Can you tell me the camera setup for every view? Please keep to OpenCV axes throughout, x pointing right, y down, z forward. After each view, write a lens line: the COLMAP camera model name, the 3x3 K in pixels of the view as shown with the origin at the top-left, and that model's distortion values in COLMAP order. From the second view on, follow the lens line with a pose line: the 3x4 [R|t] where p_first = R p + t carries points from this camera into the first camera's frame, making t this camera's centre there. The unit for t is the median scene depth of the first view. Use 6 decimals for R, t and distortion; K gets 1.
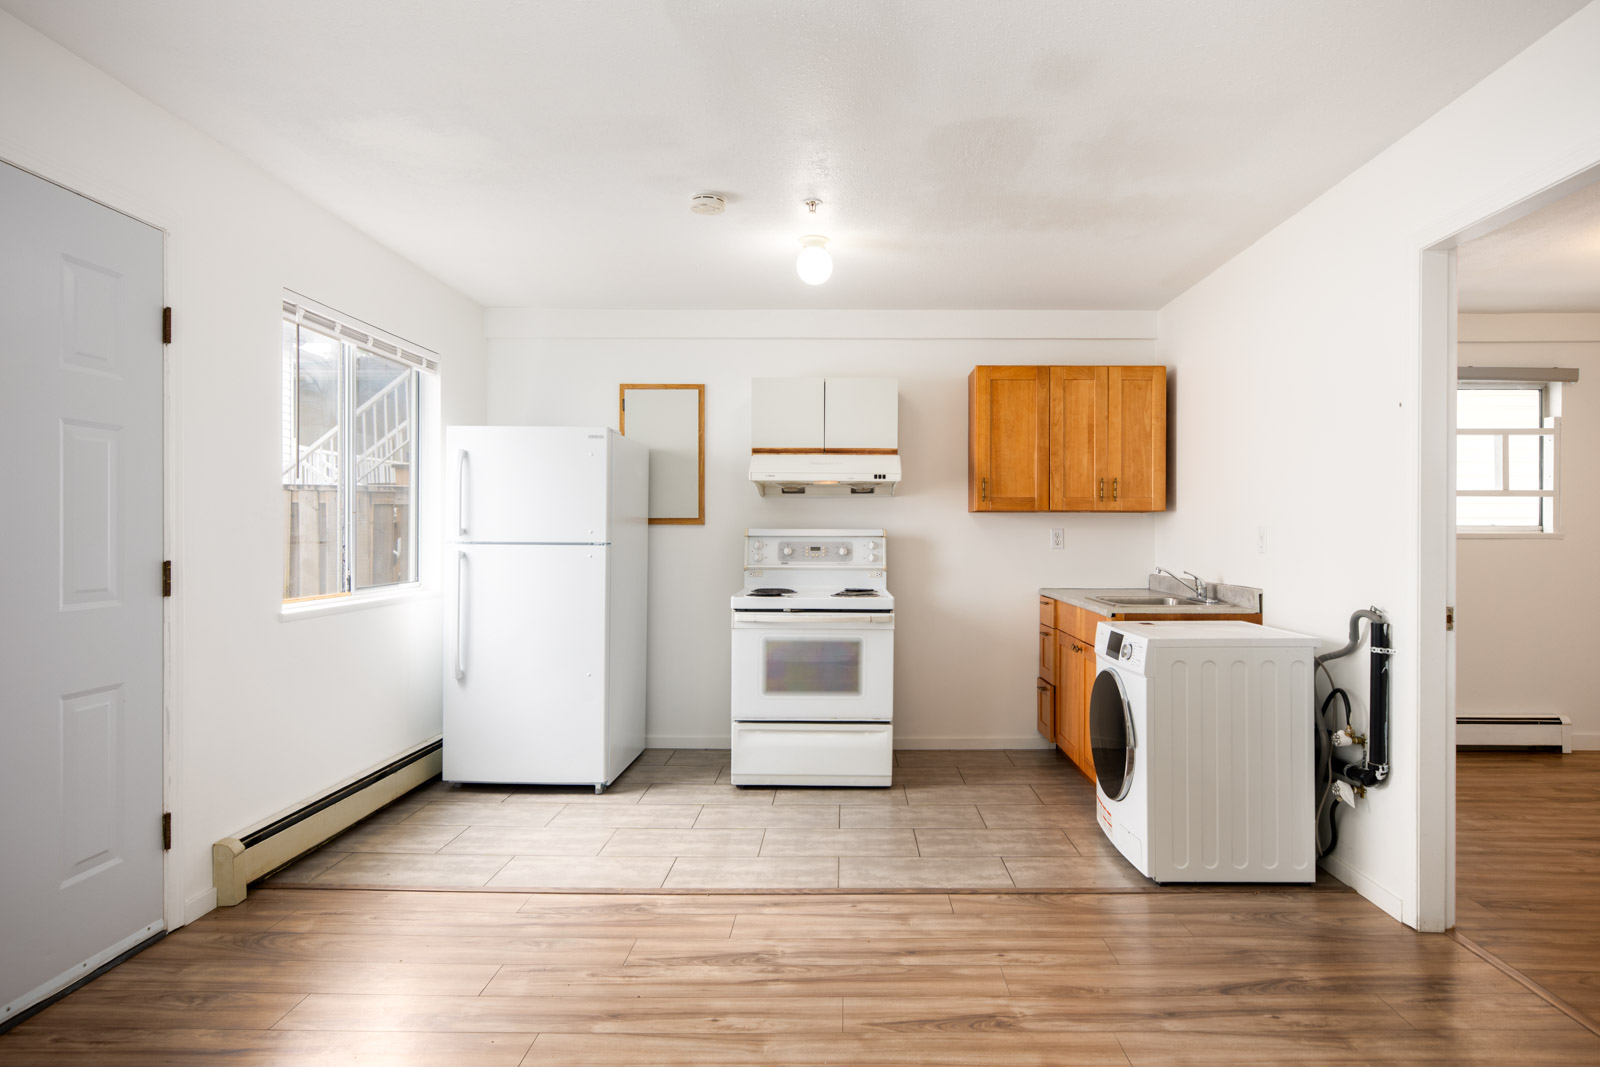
lens RADIAL K [[844.6, 0, 852.2], [0, 844.6, 533.7], [0, 0, 1]] dist [0.001409, 0.000999]
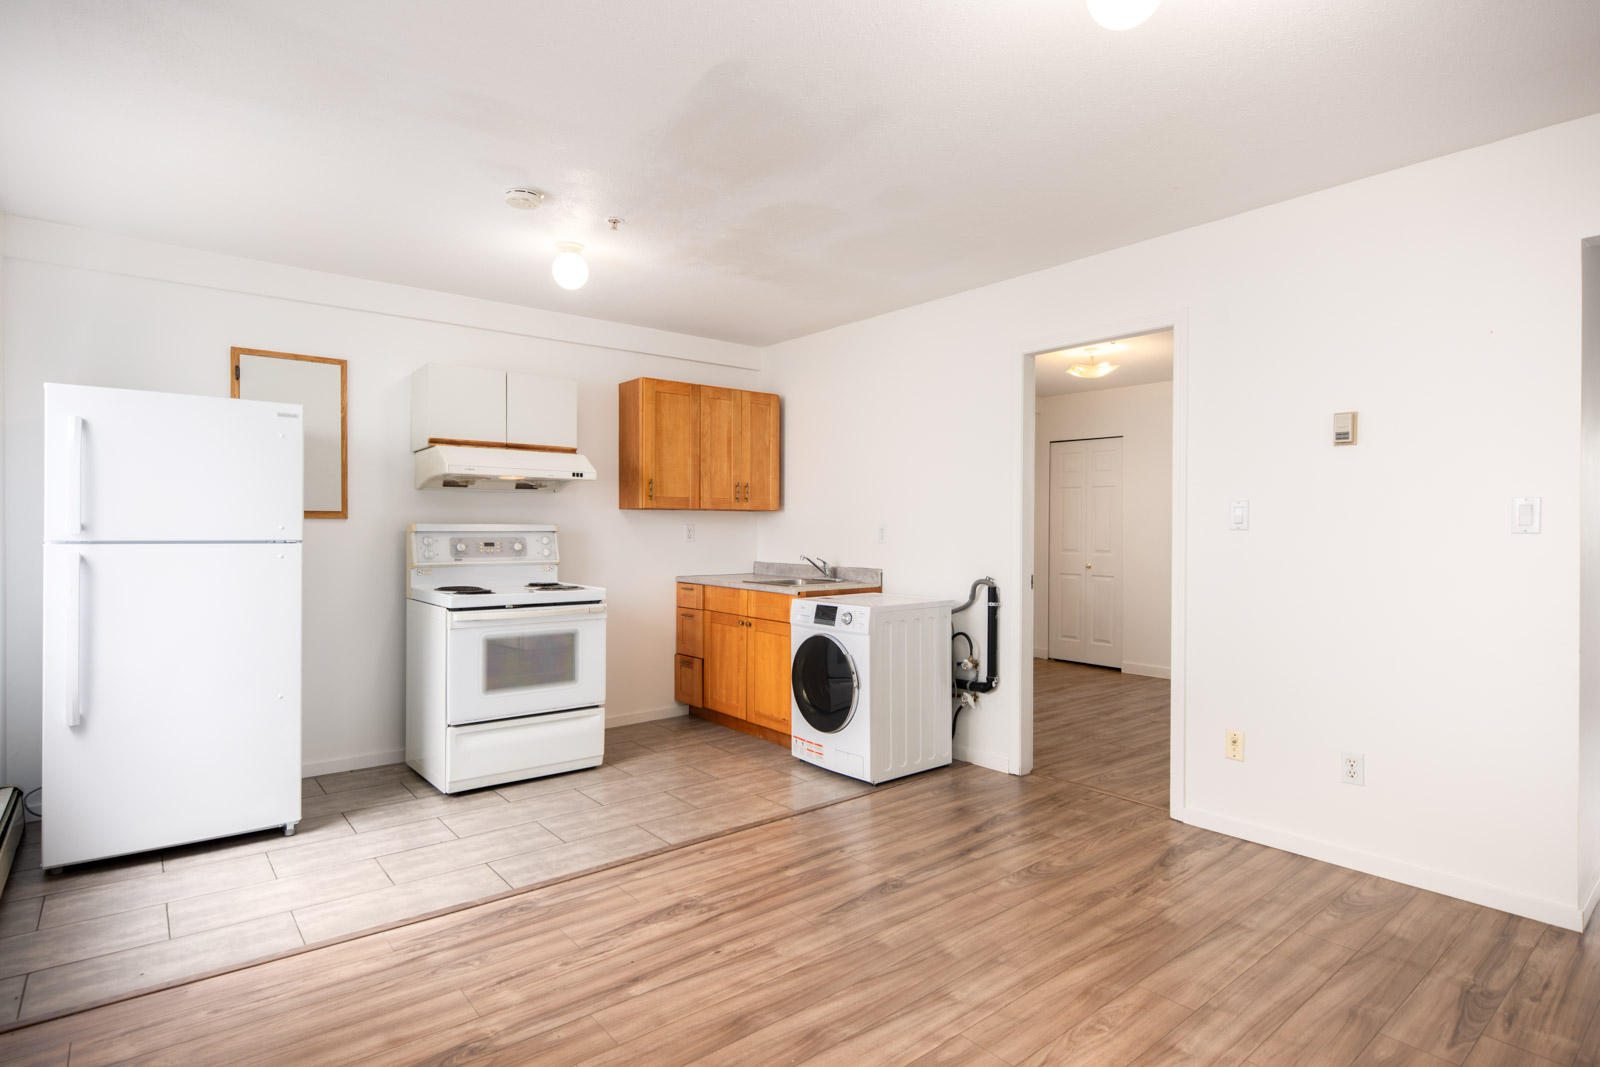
lens RADIAL K [[820.6, 0, 811.6], [0, 820.6, 534.8], [0, 0, 1]] dist [0.002878, 0.000825]
pose [[0.773497, -0.005608, 0.633775, -0.419730], [-0.001281, 0.999945, 0.010411, -0.004276], [-0.633799, -0.008865, 0.773447, 0.028652]]
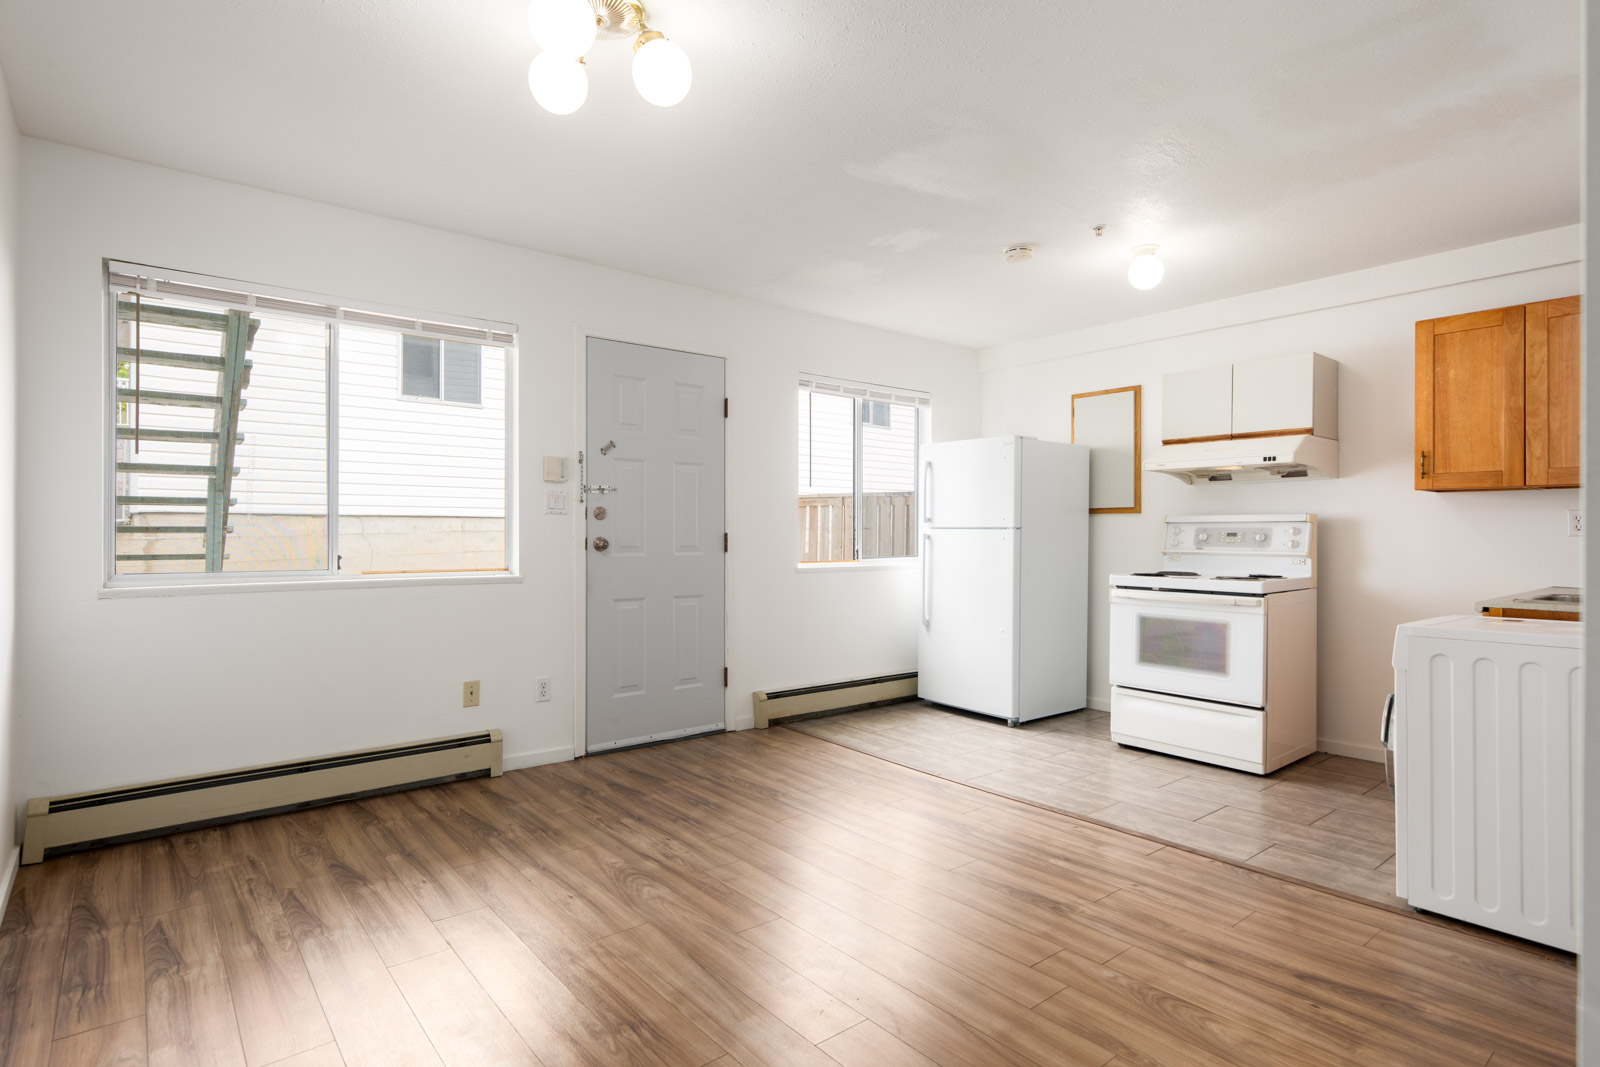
lens RADIAL K [[834.3, 0, 810.3], [0, 834.3, 533.2], [0, 0, 1]] dist [0.001673, 0.000330]
pose [[0.634510, -0.000749, -0.772914, 0.475234], [-0.002333, 0.999993, -0.002885, 0.023853], [0.772911, 0.003633, 0.634504, -0.020852]]
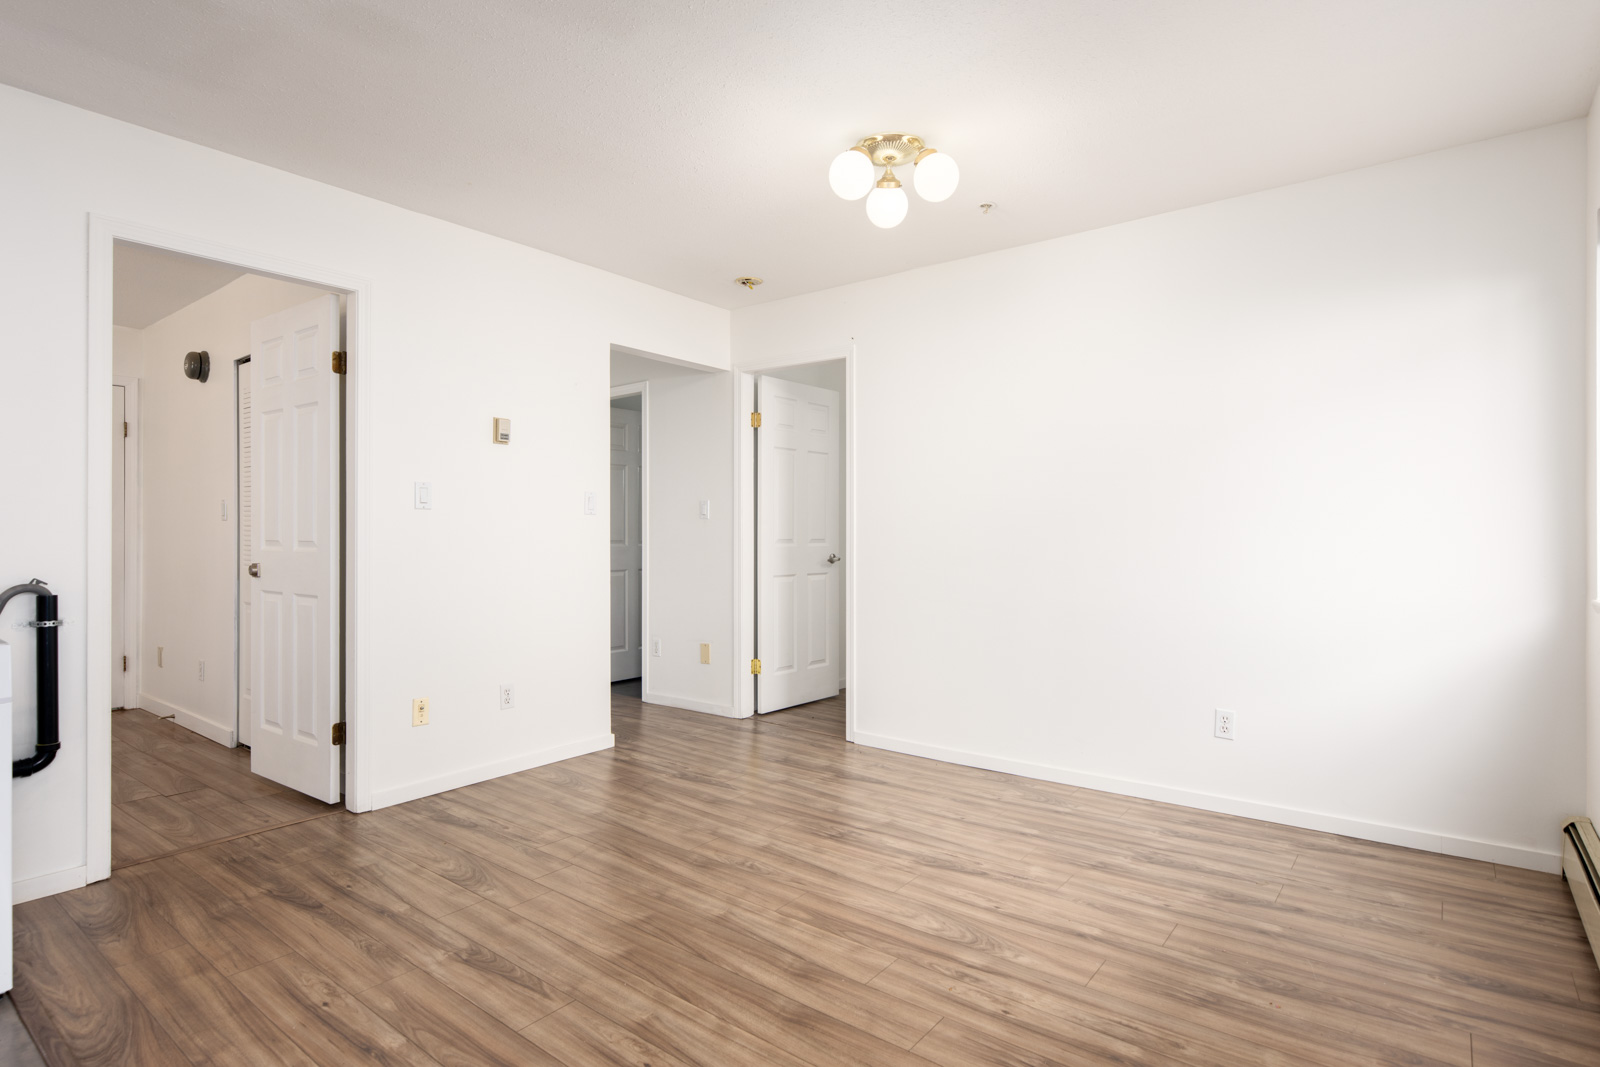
lens RADIAL K [[815.2, 0, 800.0], [0, 815.2, 533.5], [0, 0, 1]] dist [0.001125, 0.000079]
pose [[-0.780362, -0.003023, 0.625320, -0.428791], [-0.002276, 0.999995, 0.001993, 0.022788], [-0.625324, 0.000131, -0.780366, 0.836730]]
